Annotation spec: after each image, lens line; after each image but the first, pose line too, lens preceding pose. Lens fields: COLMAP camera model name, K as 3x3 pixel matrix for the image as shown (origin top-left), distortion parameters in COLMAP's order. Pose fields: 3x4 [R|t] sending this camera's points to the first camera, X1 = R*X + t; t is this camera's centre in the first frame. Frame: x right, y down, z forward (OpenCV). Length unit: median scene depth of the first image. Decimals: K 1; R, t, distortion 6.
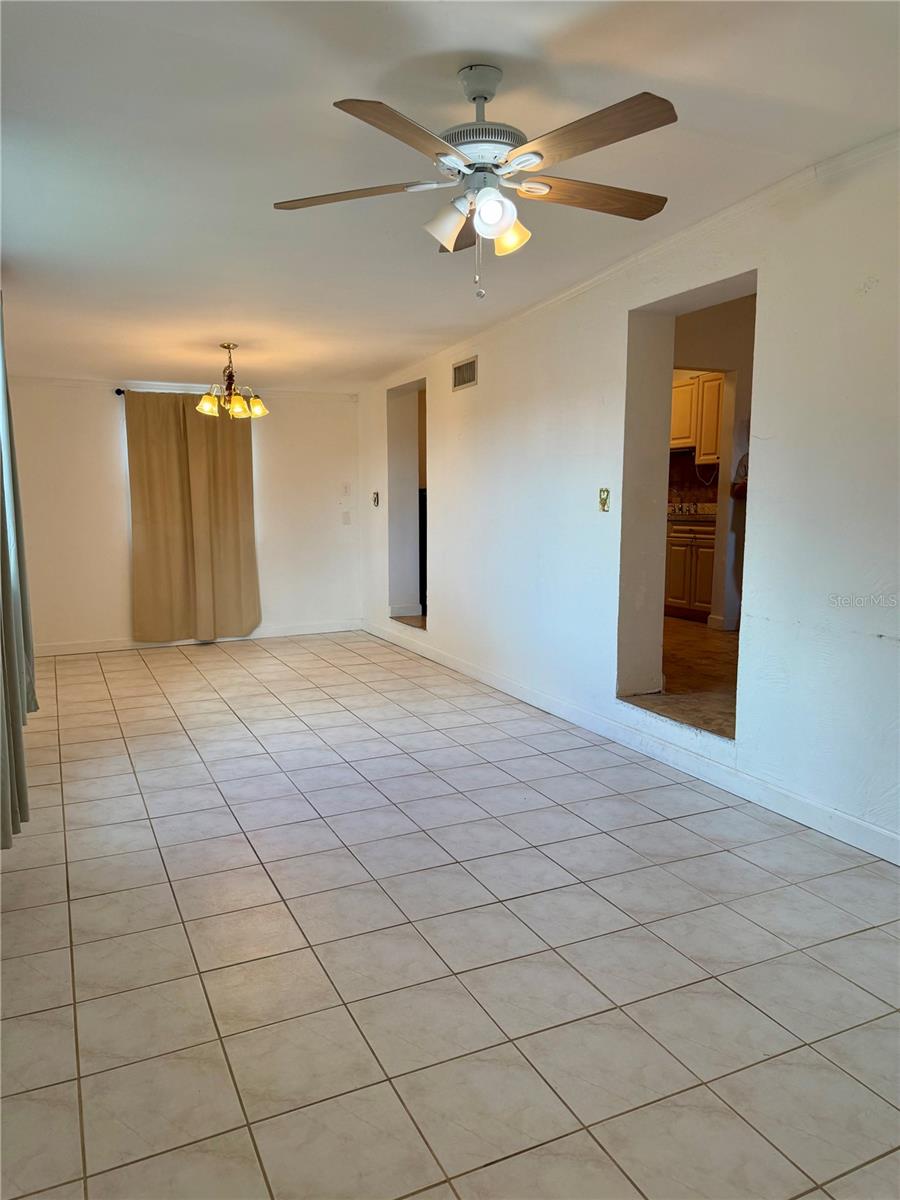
lens RADIAL K [[860.4, 0, 448.8], [0, 860.4, 600.6], [0, 0, 1]] dist [0.057821, -0.036525]
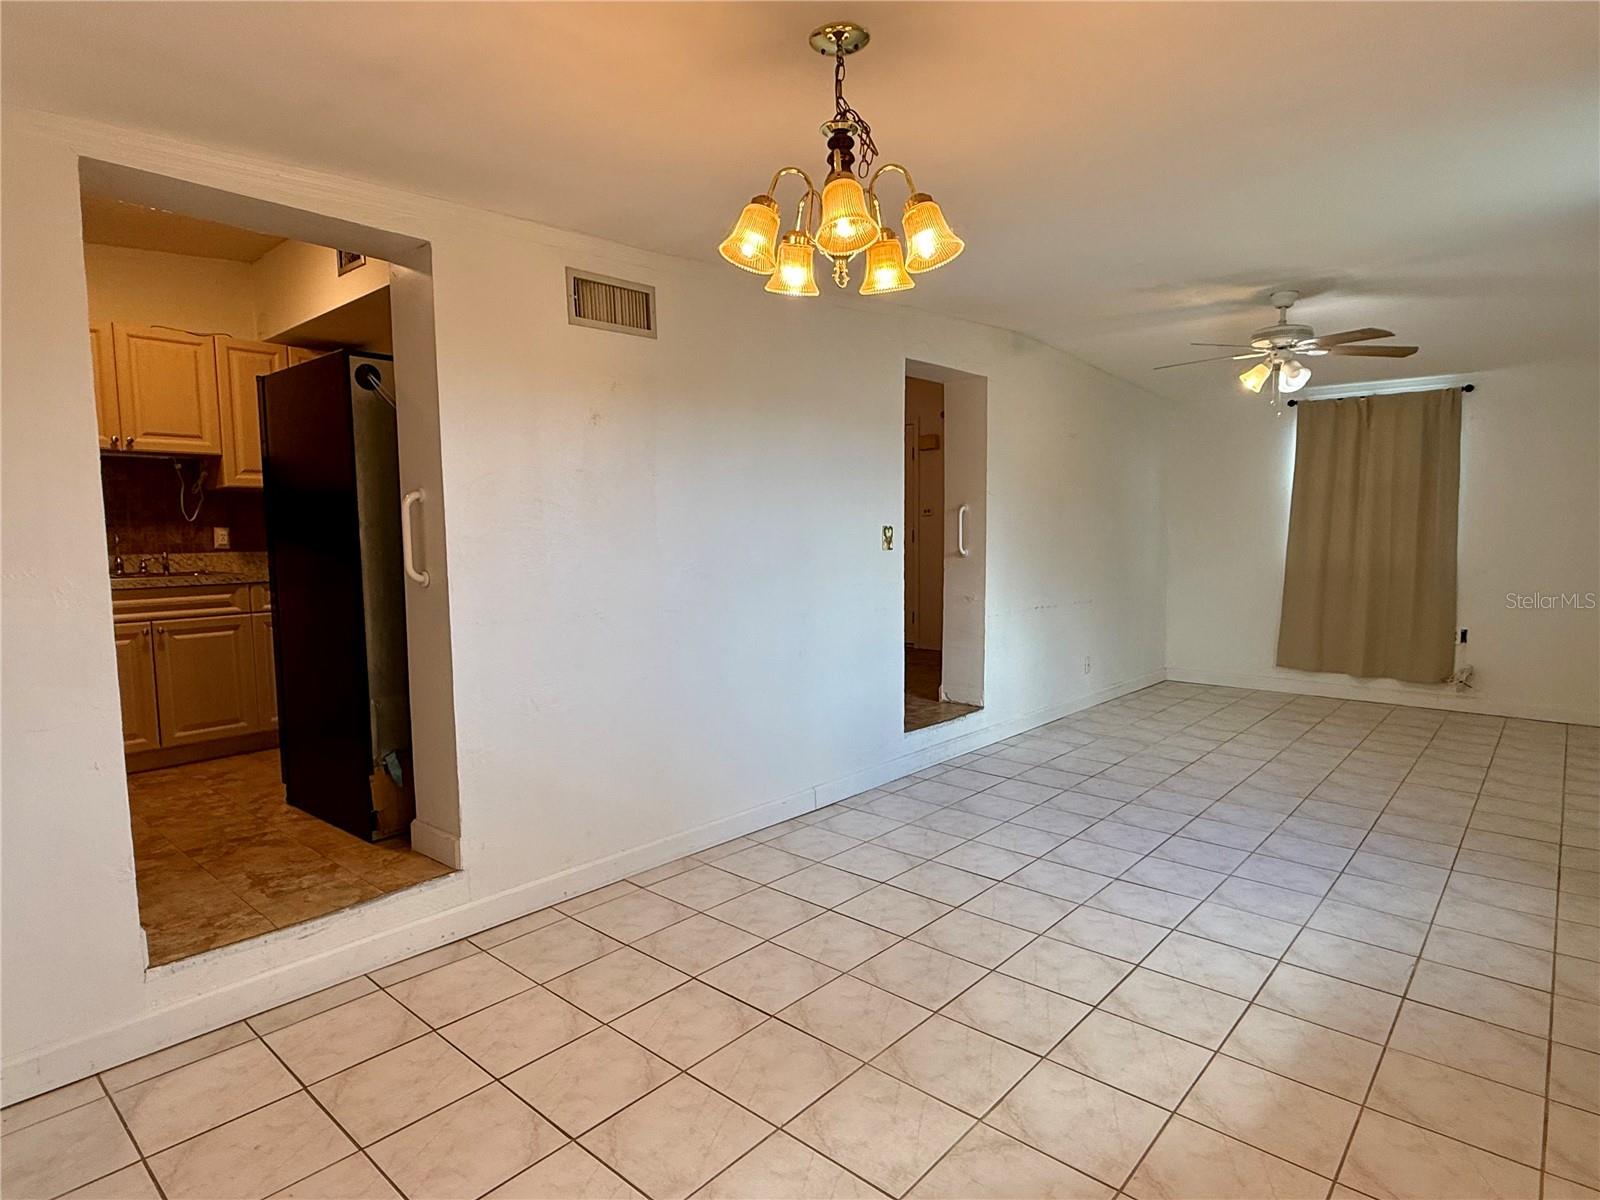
lens RADIAL K [[878.7, 0, 810.8], [0, 878.7, 596.4], [0, 0, 1]] dist [-0.004111, 0.002381]
pose [[-0.409980, -0.066010, 0.909703, -0.636528], [0.118775, 0.985021, 0.125005, -0.172833], [-0.904328, 0.159300, -0.395999, 1.373924]]
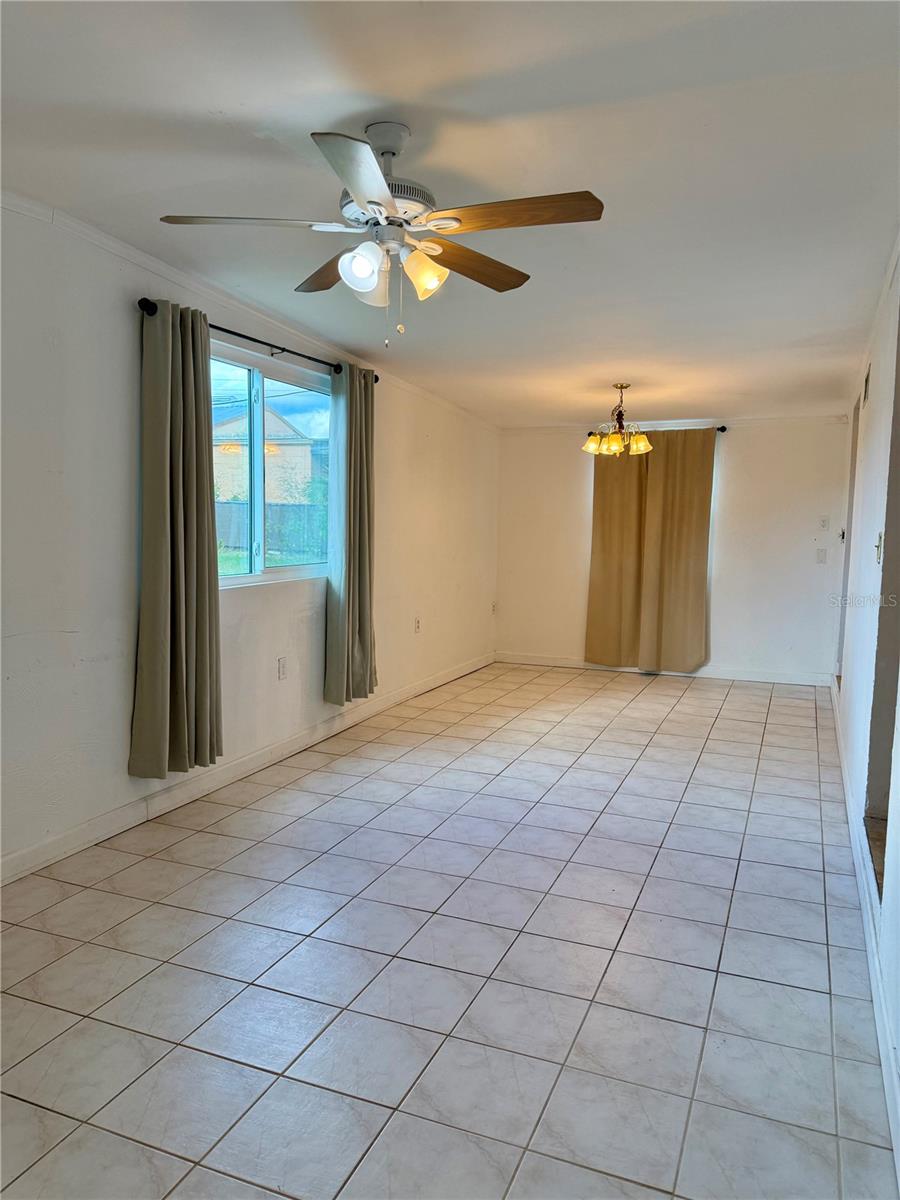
lens RADIAL K [[860.4, 0, 446.9], [0, 860.4, 598.0], [0, 0, 1]] dist [0.057821, -0.036525]
pose [[0.675677, 0.089469, -0.731748, 0.449279], [-0.113391, 0.993409, 0.016760, -0.044575], [0.728425, 0.071649, 0.681369, 0.198706]]
